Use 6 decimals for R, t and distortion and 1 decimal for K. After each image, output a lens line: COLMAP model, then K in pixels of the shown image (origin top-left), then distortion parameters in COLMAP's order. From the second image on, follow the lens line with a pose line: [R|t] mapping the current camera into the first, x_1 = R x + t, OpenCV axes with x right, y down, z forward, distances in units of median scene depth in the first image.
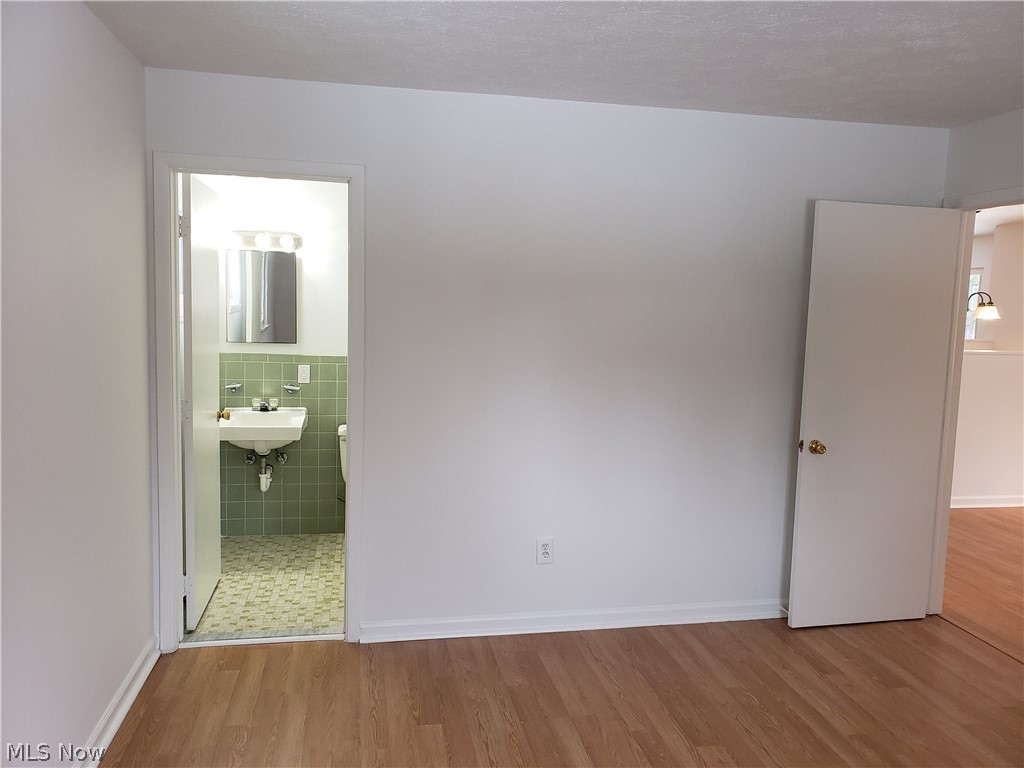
lens RADIAL K [[797.1, 0, 512.0], [0, 797.1, 384.0], [0, 0, 1]] dist [0.004109, 0.000401]
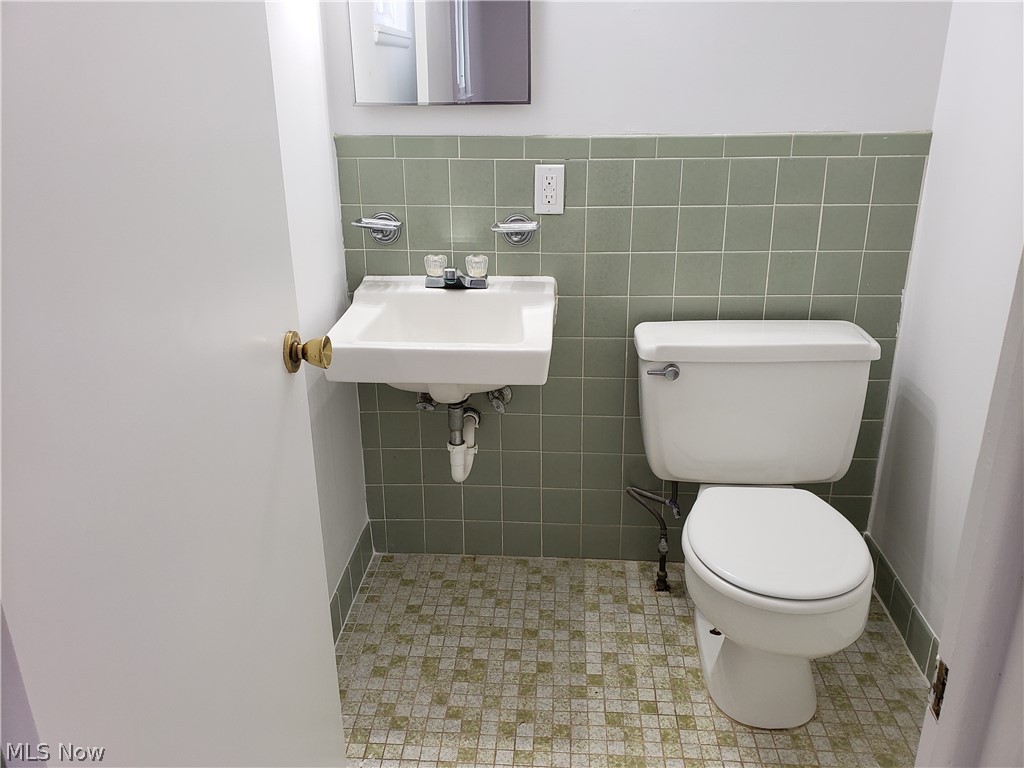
lens RADIAL K [[793.2, 0, 512.0], [0, 793.2, 384.0], [0, 0, 1]] dist [0.216583, -0.000430]
pose [[0.966939, 0.049305, -0.250197, -0.180940], [0.016667, 0.966813, 0.254941, -0.021668], [0.254463, -0.250682, 0.934027, 0.624142]]
